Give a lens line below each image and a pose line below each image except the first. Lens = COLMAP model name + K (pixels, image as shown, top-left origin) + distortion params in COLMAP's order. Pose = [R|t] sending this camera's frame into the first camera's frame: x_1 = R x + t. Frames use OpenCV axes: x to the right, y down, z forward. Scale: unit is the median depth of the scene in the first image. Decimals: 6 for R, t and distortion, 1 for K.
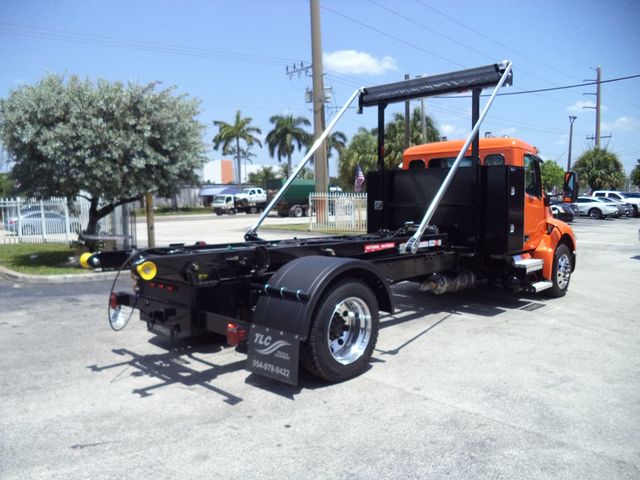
lens RADIAL K [[521.0, 0, 314.2], [0, 521.0, 239.0], [0, 0, 1]] dist [-0.027590, -0.000260]
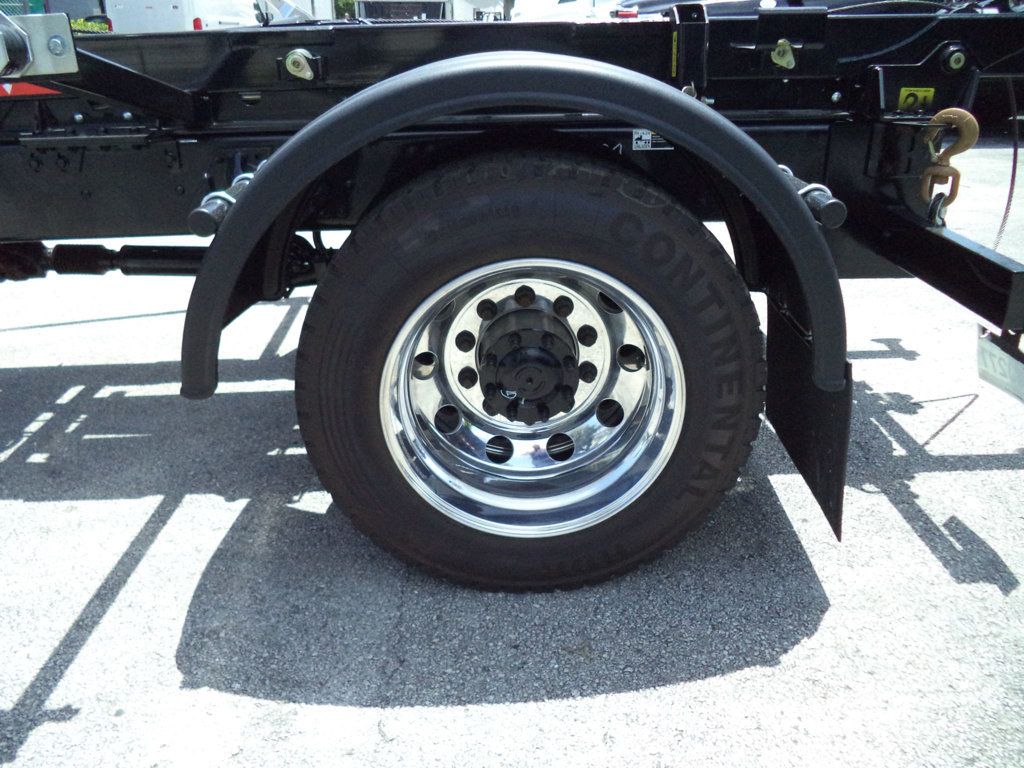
lens RADIAL K [[833.7, 0, 511.2], [0, 833.7, 363.7], [0, 0, 1]] dist [-0.027590, -0.000260]
pose [[-0.719154, -0.255002, 0.646368, -0.371585], [0.063954, 0.901986, 0.427003, -0.013744], [-0.691901, 0.348418, -0.632359, 1.120854]]
